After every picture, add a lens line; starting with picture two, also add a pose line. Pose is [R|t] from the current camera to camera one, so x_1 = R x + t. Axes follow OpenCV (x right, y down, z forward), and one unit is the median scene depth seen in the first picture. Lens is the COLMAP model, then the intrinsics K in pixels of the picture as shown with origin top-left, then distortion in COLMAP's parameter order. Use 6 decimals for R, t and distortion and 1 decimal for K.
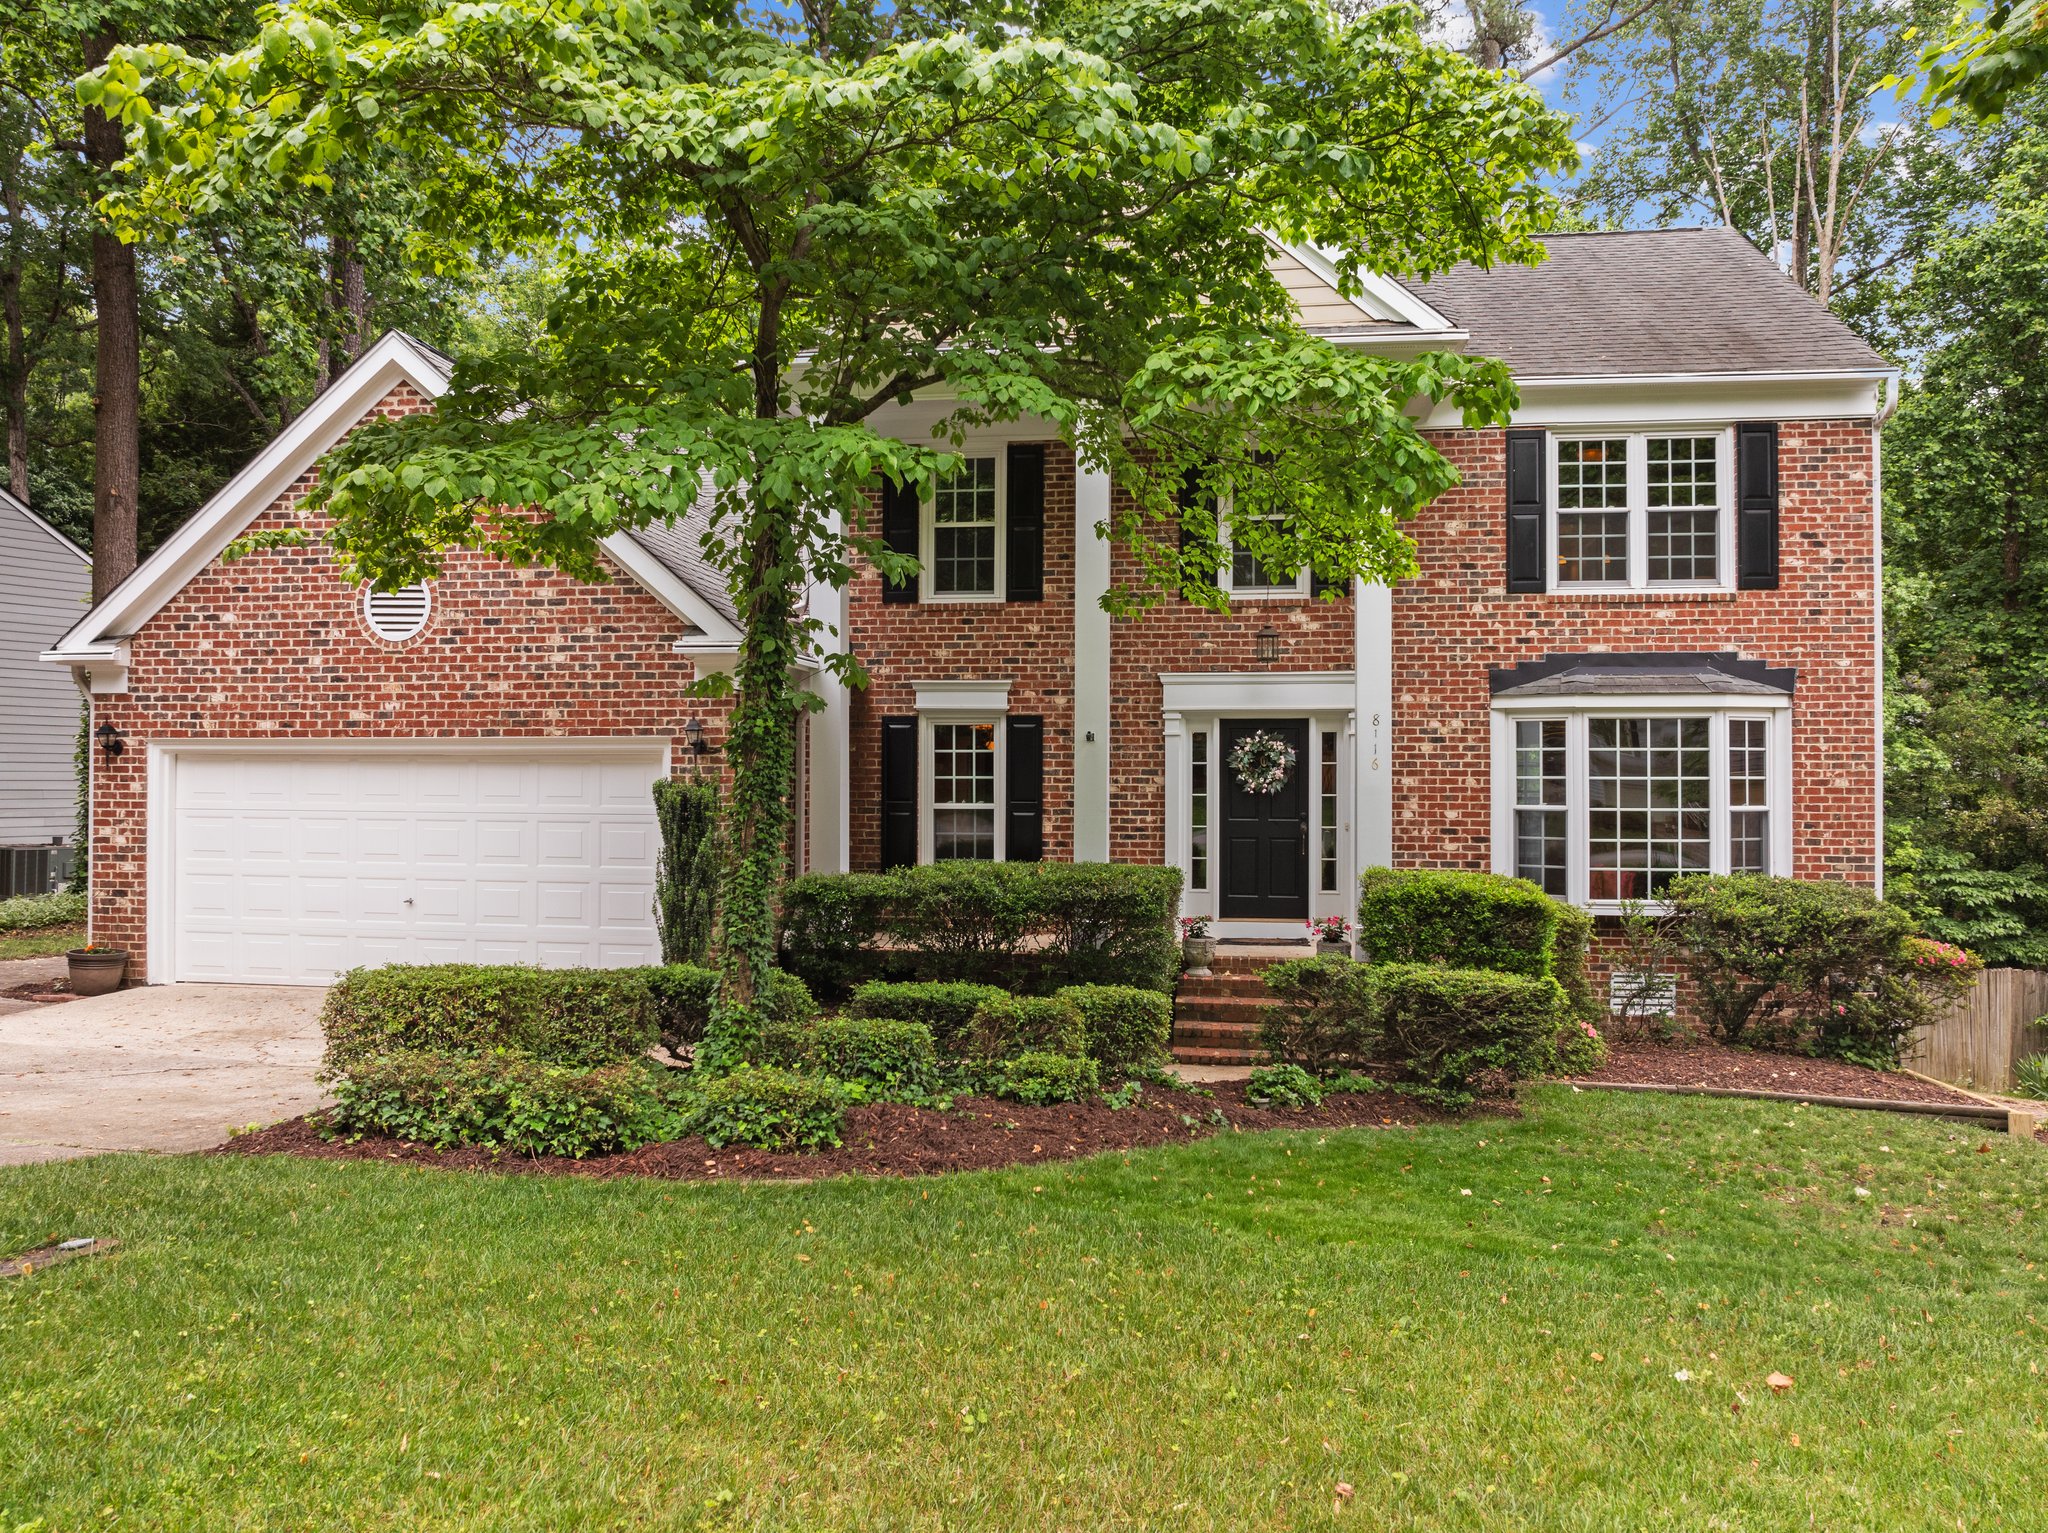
lens RADIAL K [[1430.9, 0, 1017.3], [0, 1430.9, 760.2], [0, 0, 1]] dist [-0.035407, 0.000143]
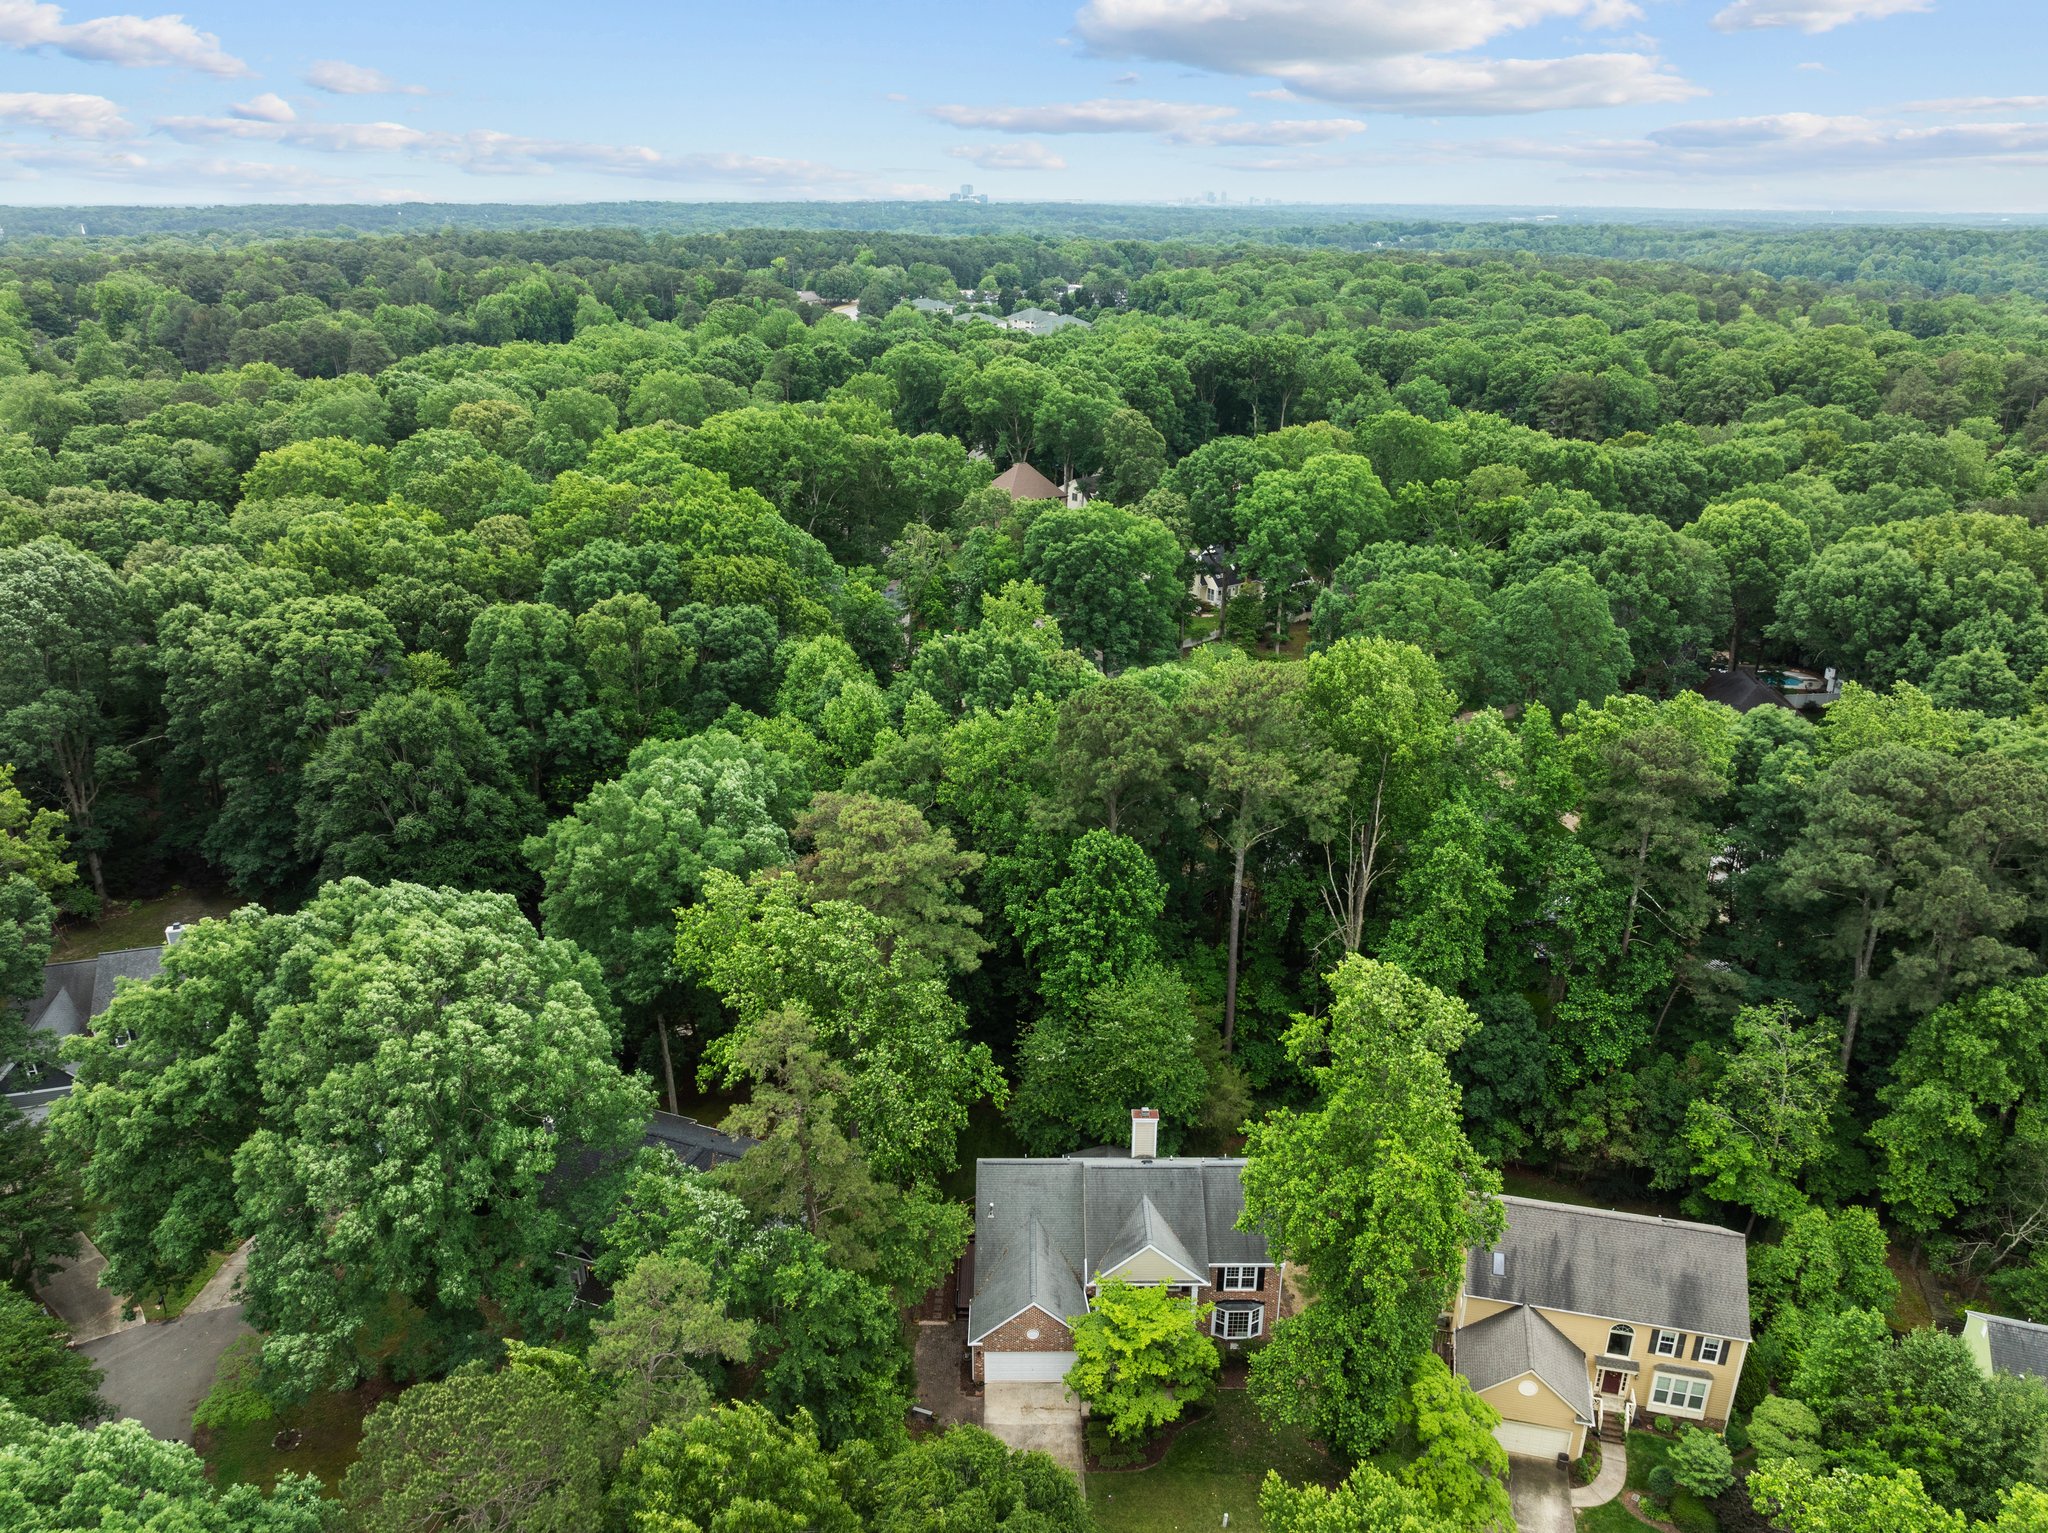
lens RADIAL K [[1426.5, 0, 1024.0], [0, 1426.5, 766.5], [0, 0, 1]] dist [-0.032661, -0.001086]
pose [[0.982314, -0.080203, 0.169196, -1.212289], [0.005317, 0.915203, 0.402959, -4.425012], [-0.187166, -0.394932, 0.899443, -3.148642]]
